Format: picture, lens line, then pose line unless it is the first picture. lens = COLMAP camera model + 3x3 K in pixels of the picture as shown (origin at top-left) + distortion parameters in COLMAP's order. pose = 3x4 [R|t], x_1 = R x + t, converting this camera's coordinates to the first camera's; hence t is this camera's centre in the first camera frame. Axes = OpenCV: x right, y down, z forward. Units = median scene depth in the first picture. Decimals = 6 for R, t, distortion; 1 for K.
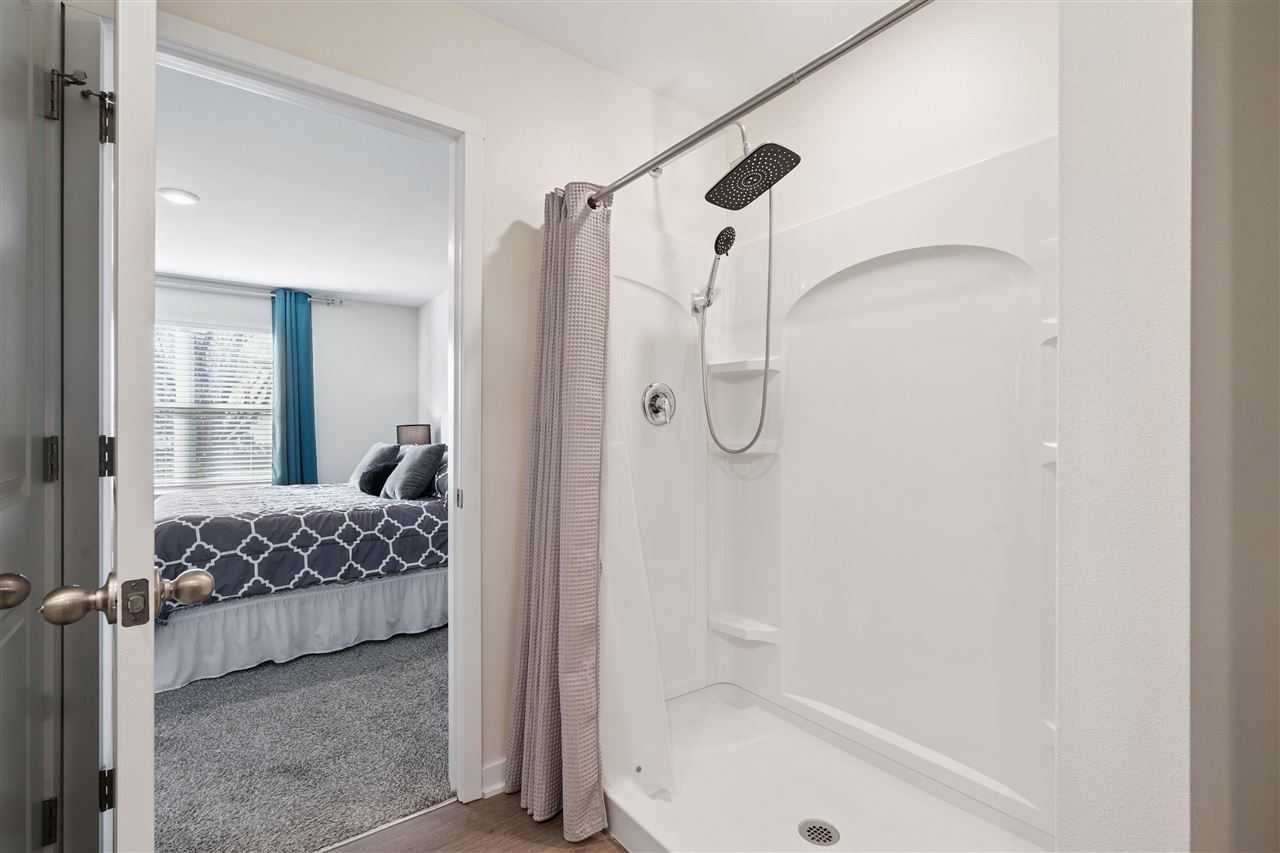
lens RADIAL K [[581.5, 0, 639.9], [0, 581.5, 432.5], [0, 0, 1]] dist [0.000899, 0.000143]
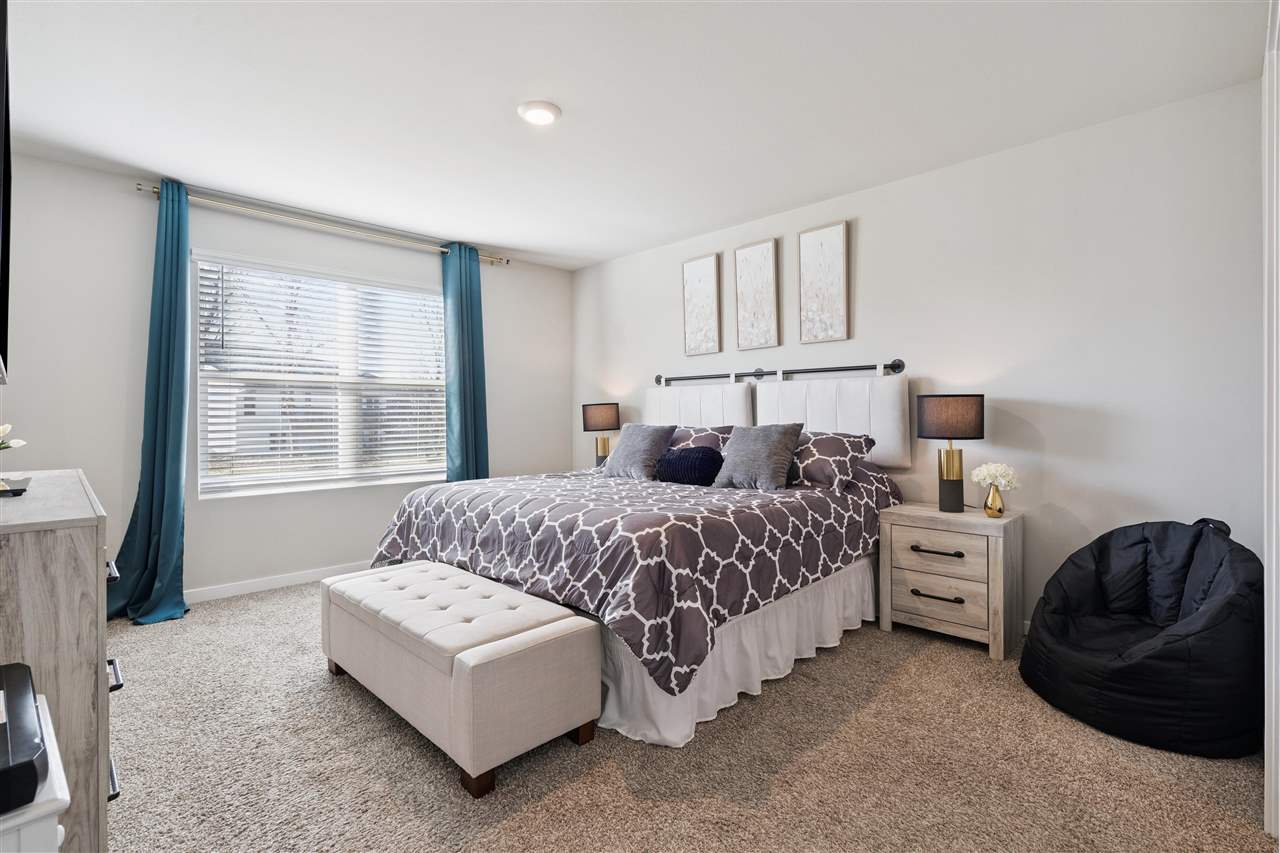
lens RADIAL K [[593.8, 0, 642.8], [0, 593.8, 417.7], [0, 0, 1]] dist [-0.023008, 0.017752]
pose [[0.990473, -0.003325, 0.137670, -0.869145], [0.002907, 0.999991, 0.003240, 0.009262], [-0.137679, -0.002809, 0.990473, 0.208012]]
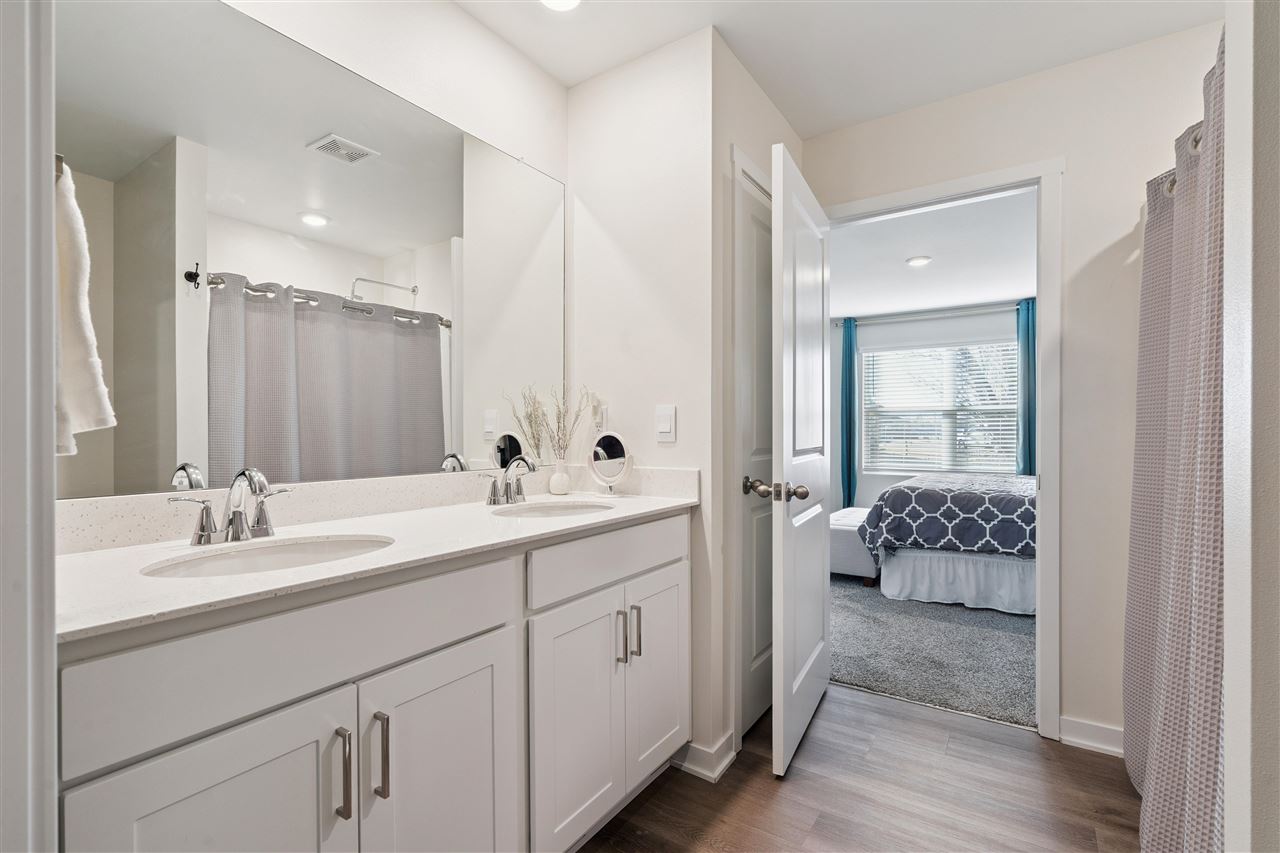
lens RADIAL K [[581.5, 0, 639.9], [0, 581.5, 432.5], [0, 0, 1]] dist [0.000899, 0.000143]
pose [[0.331165, 0.001752, -0.943571, 0.350679], [0.001572, 0.999996, 0.002409, 0.004454], [0.943572, -0.002281, 0.331161, -0.112555]]
